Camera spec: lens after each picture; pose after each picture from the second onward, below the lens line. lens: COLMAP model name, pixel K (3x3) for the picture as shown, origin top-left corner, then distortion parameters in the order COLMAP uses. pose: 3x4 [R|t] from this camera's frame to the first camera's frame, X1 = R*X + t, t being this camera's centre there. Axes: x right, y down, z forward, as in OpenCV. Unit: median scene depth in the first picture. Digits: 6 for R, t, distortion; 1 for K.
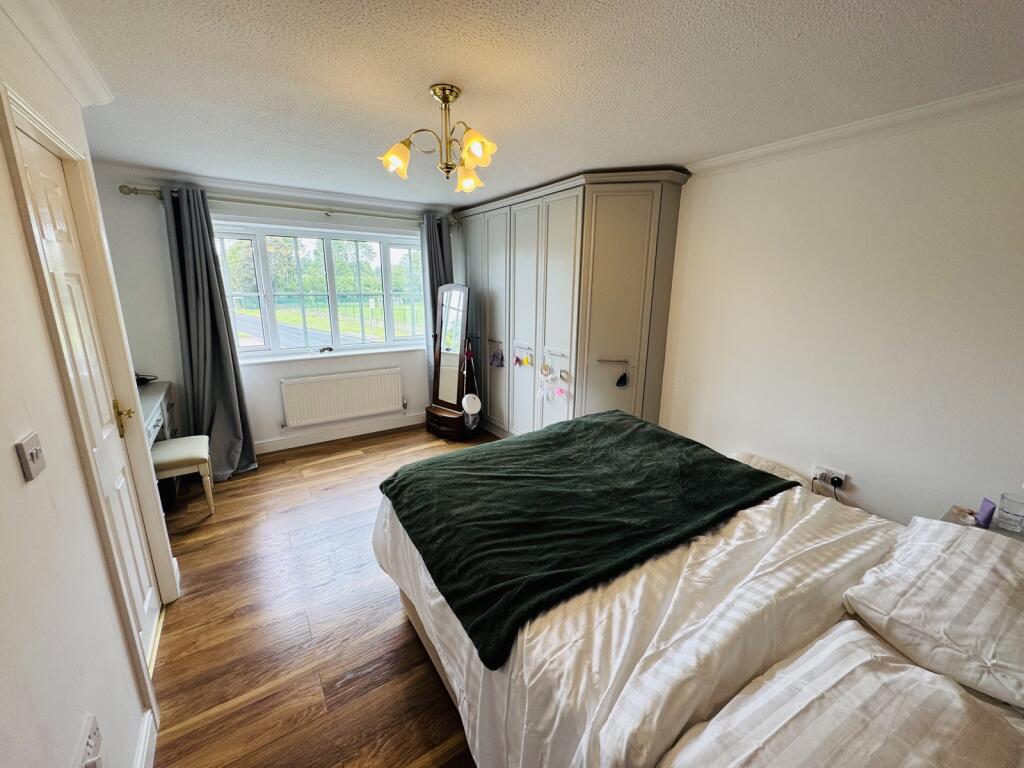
lens RADIAL K [[409.1, 0, 512.0], [0, 409.1, 384.0], [0, 0, 1]] dist [-0.000620, -0.000294]
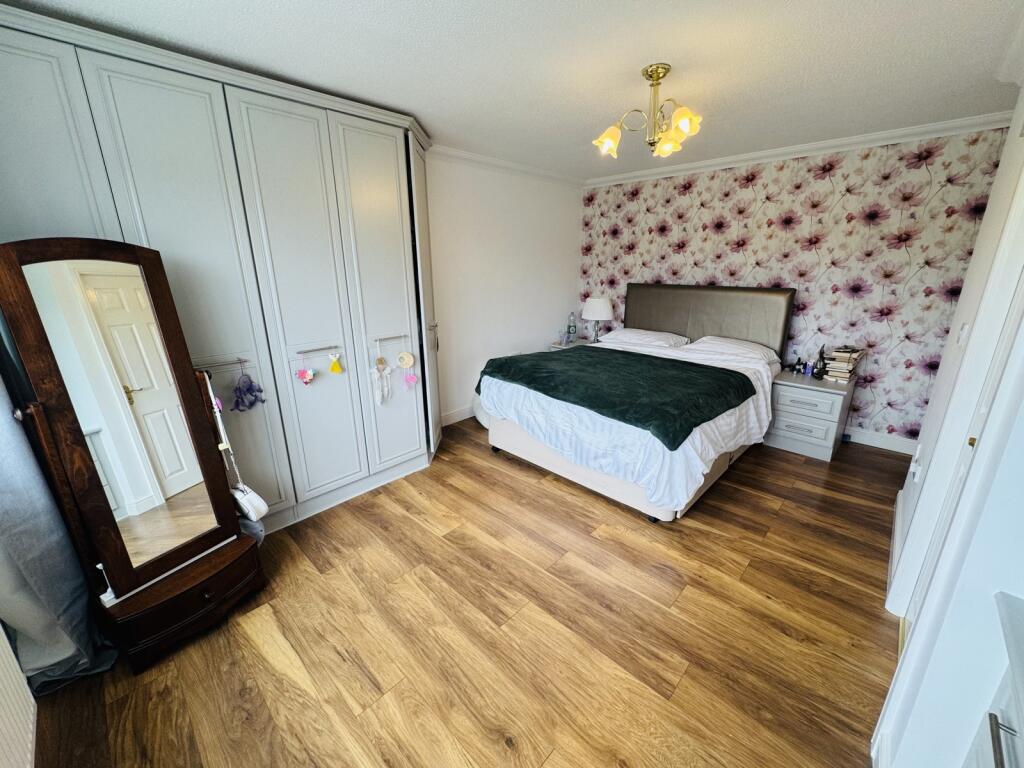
lens RADIAL K [[409.1, 0, 512.0], [0, 409.1, 384.0], [0, 0, 1]] dist [-0.000620, -0.000294]
pose [[-0.217142, -0.283027, 0.934208, -0.606967], [0.238087, 0.912783, 0.331876, -0.170258], [-0.946659, 0.294487, -0.130818, 0.781457]]
